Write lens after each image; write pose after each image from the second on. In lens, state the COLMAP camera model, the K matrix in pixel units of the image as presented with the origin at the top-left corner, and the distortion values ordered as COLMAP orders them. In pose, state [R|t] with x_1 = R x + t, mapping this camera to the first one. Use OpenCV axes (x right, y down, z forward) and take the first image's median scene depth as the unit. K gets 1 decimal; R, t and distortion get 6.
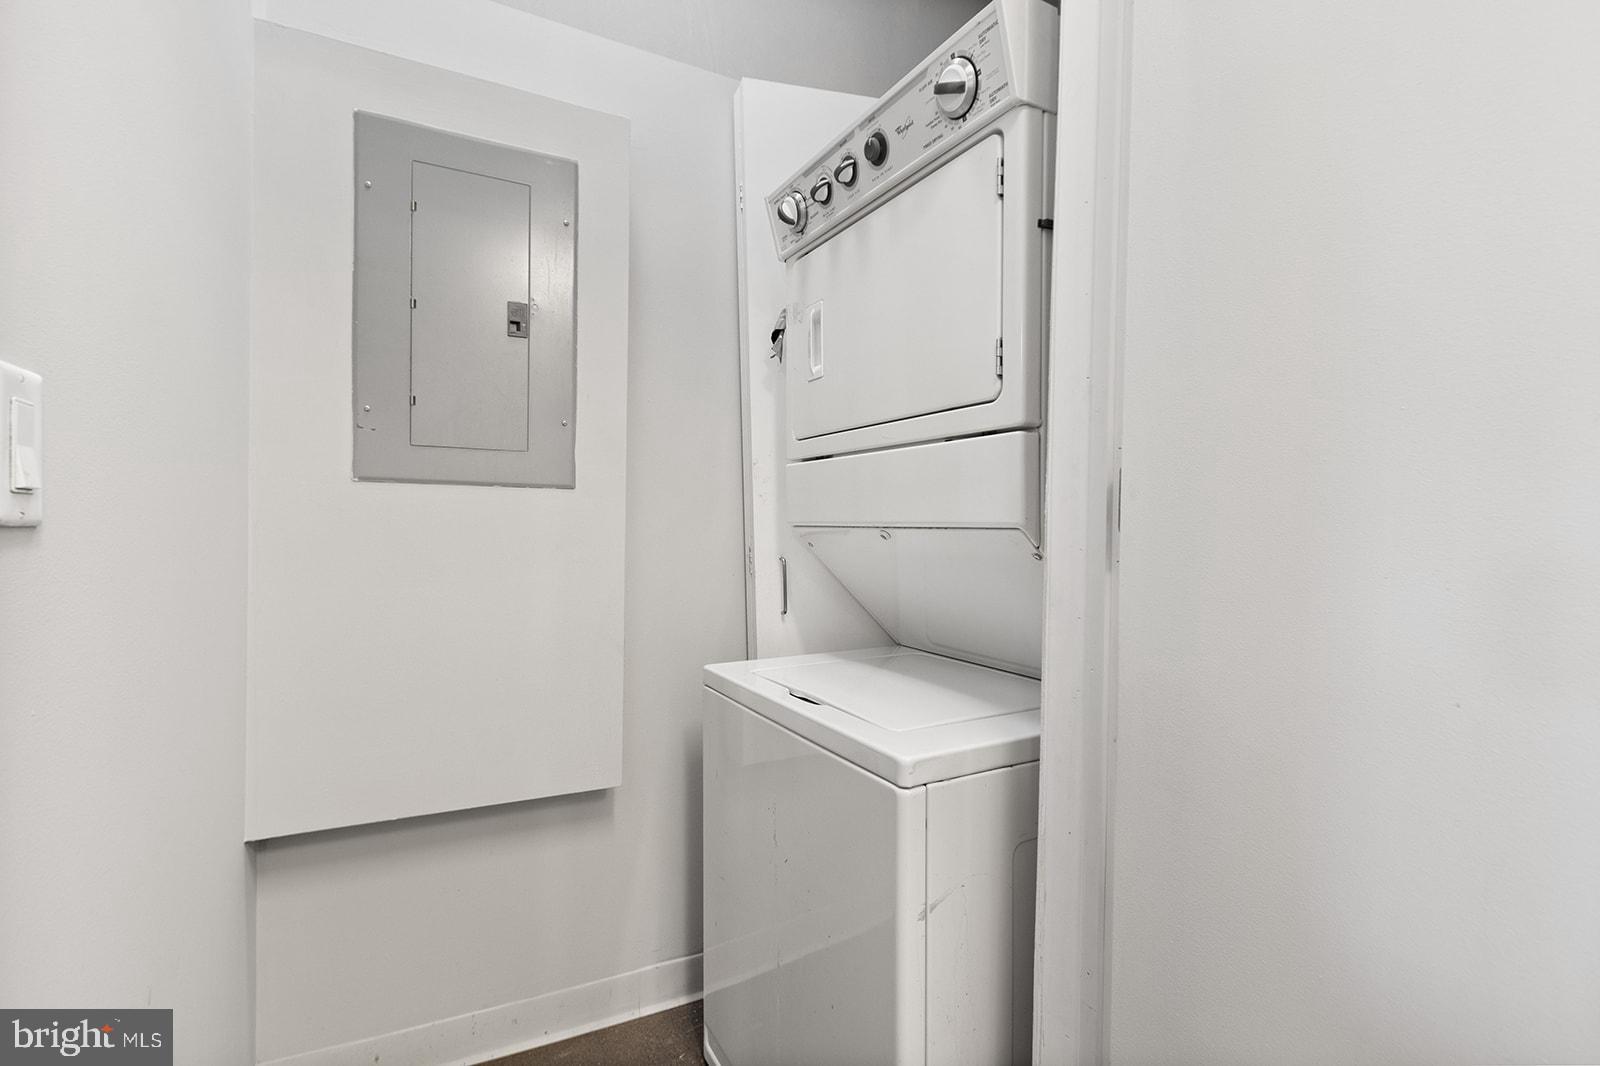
lens RADIAL K [[747.7, 0, 788.5], [0, 747.7, 538.8], [0, 0, 1]] dist [-0.004118, -0.003739]
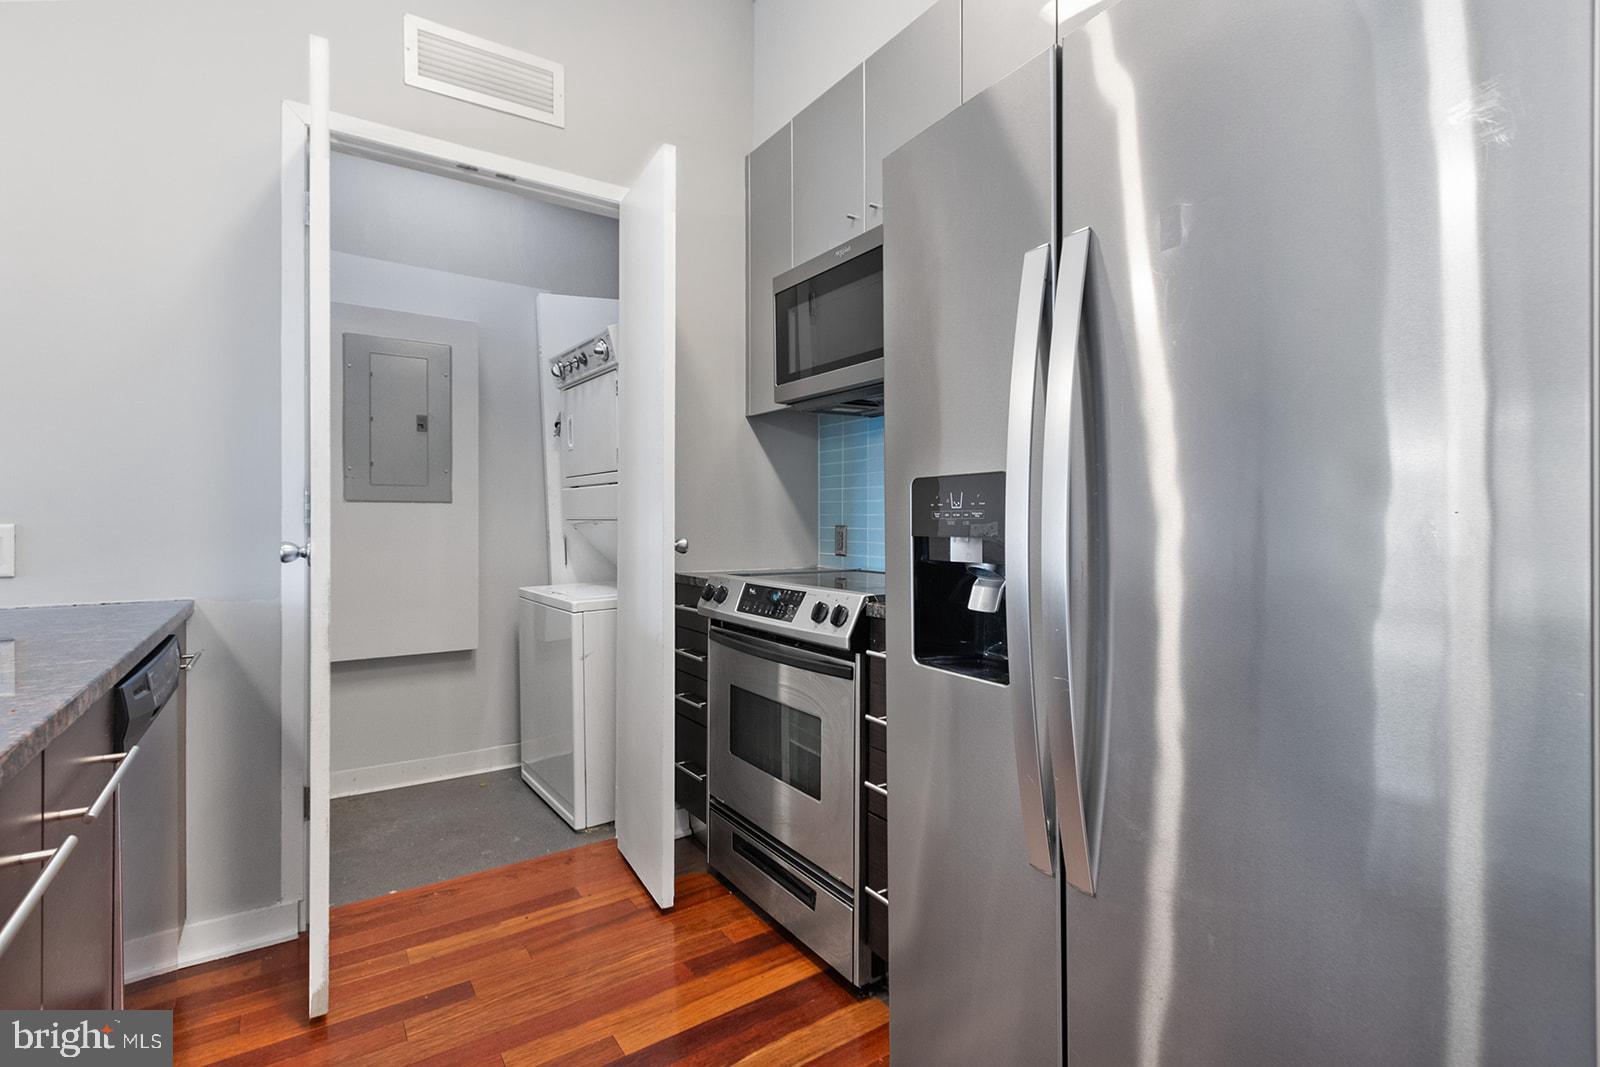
lens RADIAL K [[747.7, 0, 819.8], [0, 747.7, 515.7], [0, 0, 1]] dist [-0.004118, -0.003739]
pose [[0.988053, -0.013861, 0.153491, 0.379963], [0.015021, 0.999867, -0.006402, -0.000165], [-0.153381, 0.008631, 0.988129, -1.132285]]
